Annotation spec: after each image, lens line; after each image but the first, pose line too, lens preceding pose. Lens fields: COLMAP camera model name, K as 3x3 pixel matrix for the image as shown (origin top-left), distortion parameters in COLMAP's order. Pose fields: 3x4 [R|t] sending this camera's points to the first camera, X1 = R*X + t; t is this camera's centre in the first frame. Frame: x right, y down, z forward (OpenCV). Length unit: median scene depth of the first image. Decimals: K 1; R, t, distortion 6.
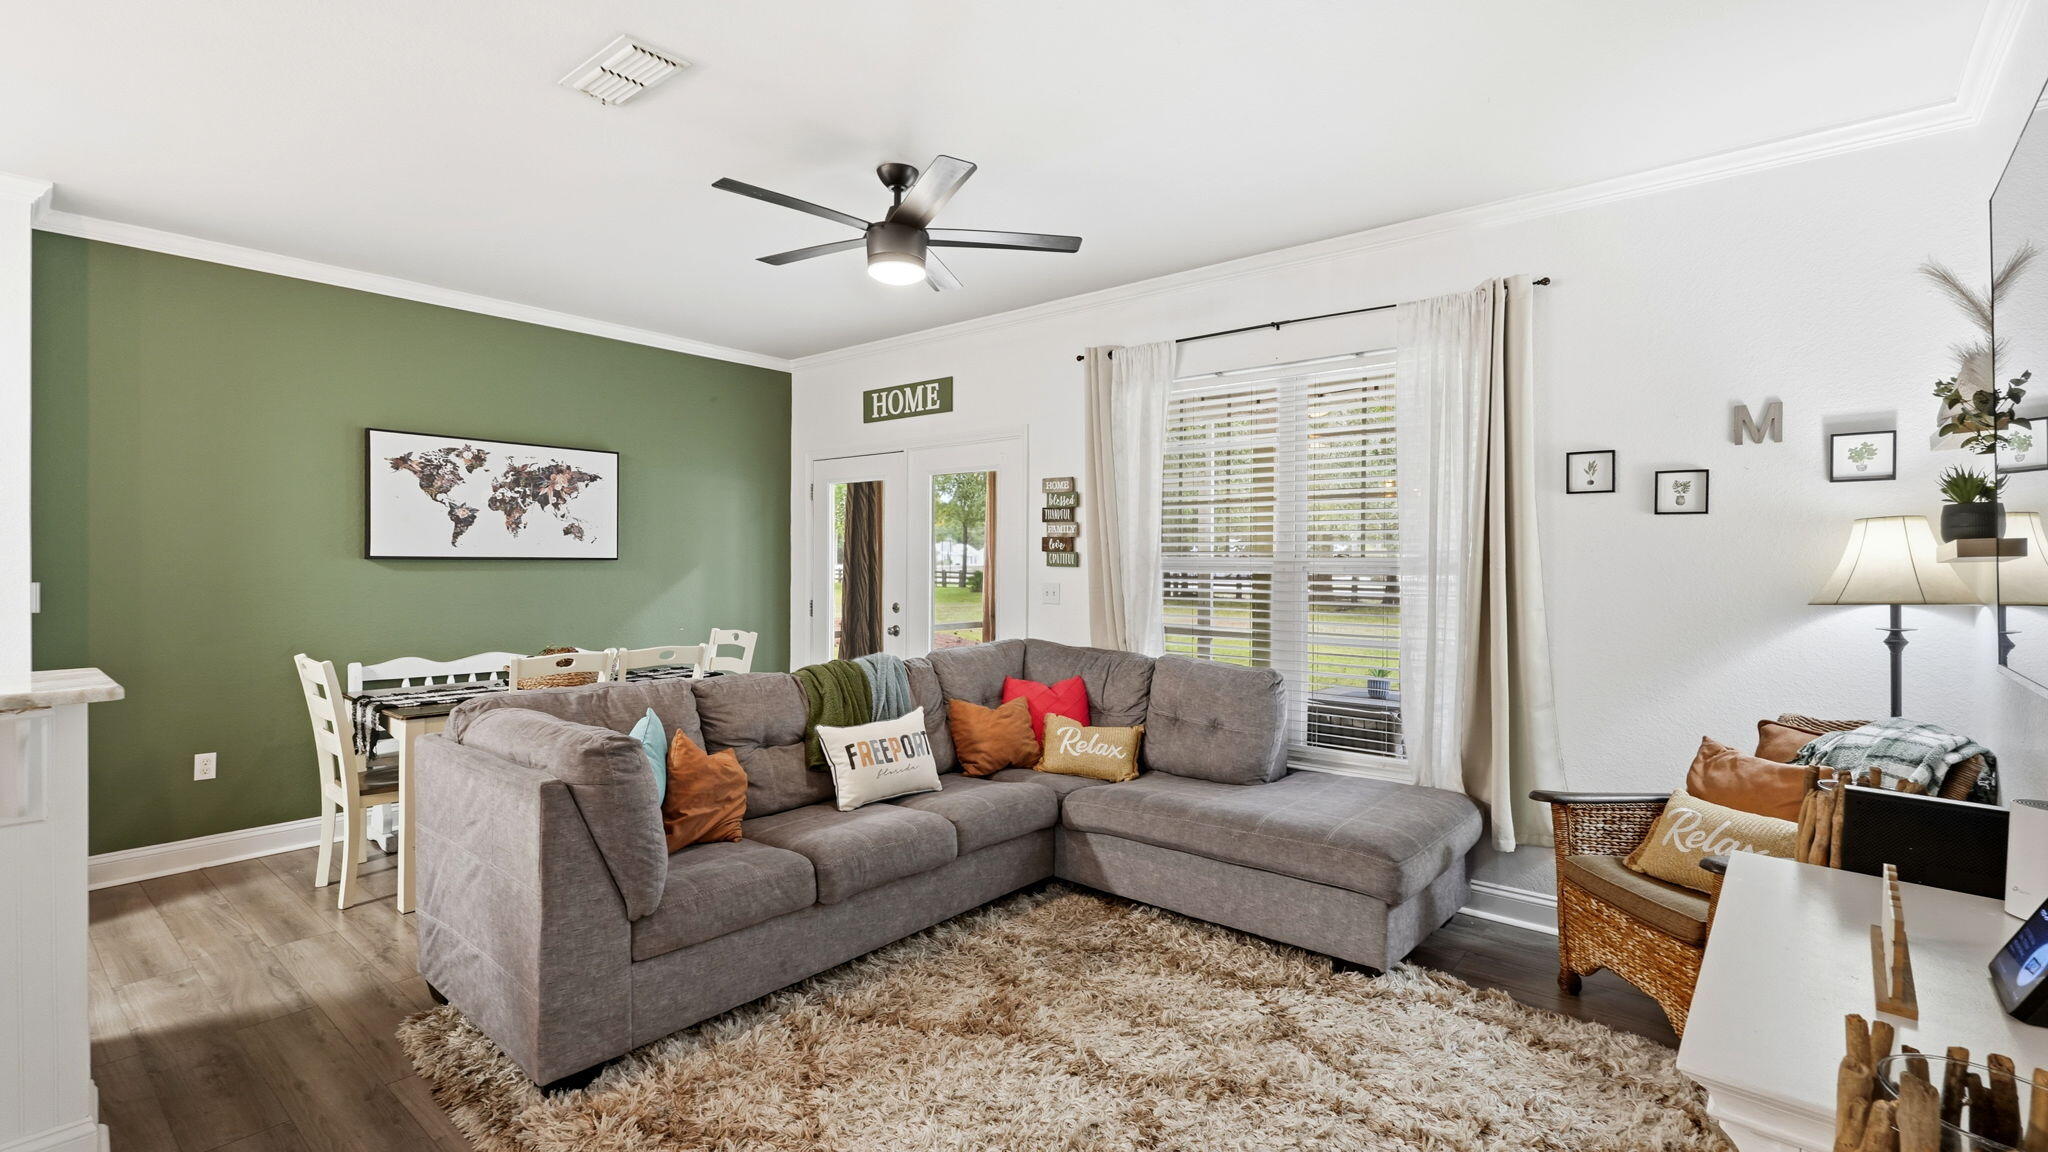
lens RADIAL K [[929.0, 0, 1024.0], [0, 929.0, 576.0], [0, 0, 1]] dist [-0.000676, -0.000033]
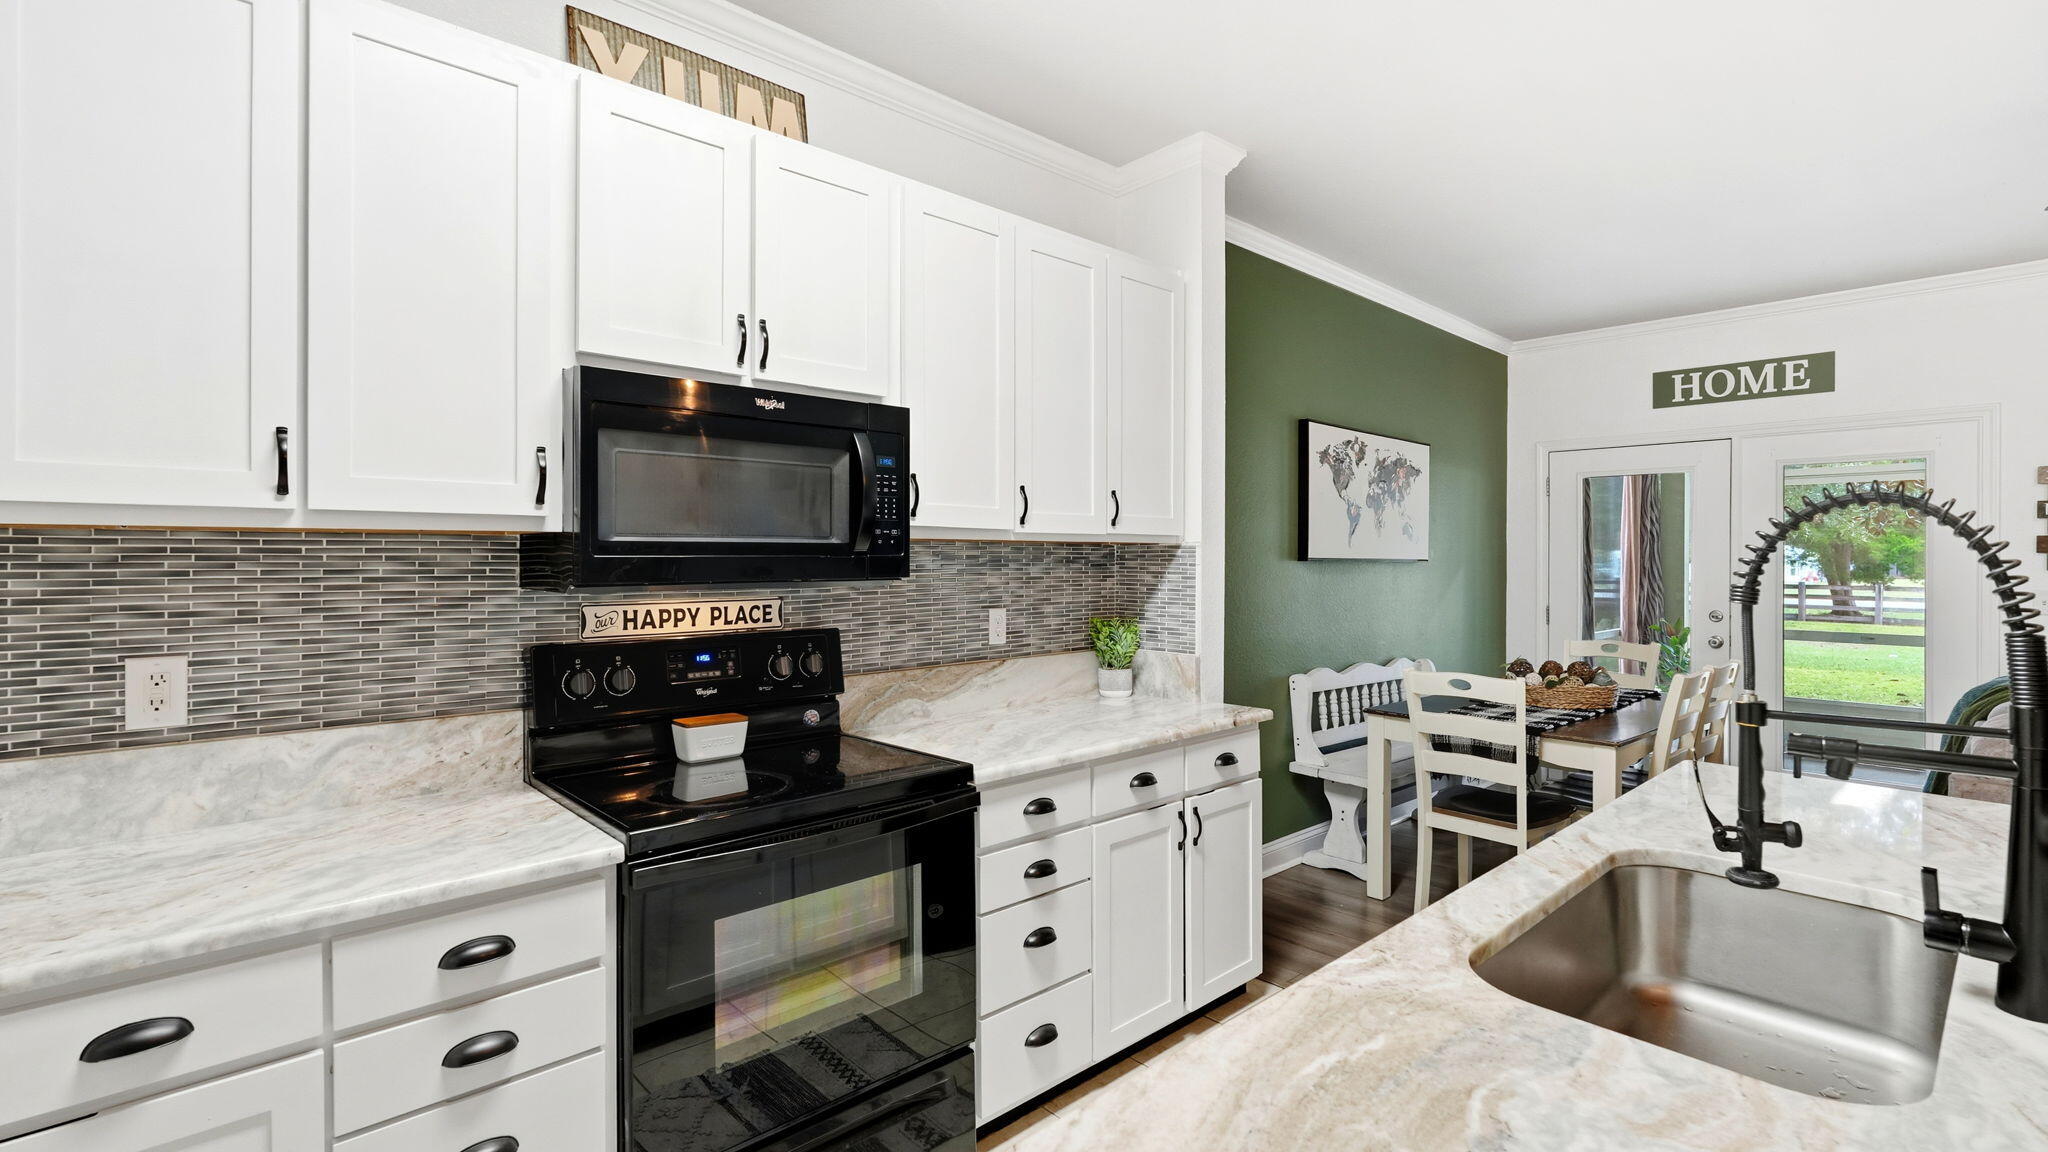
lens RADIAL K [[929.0, 0, 1024.0], [0, 929.0, 576.0], [0, 0, 1]] dist [-0.000676, -0.000033]
pose [[0.992605, 0.001762, -0.121376, -0.722425], [-0.001425, 0.999995, 0.002869, -0.003934], [0.121380, -0.002675, 0.992603, 0.034427]]
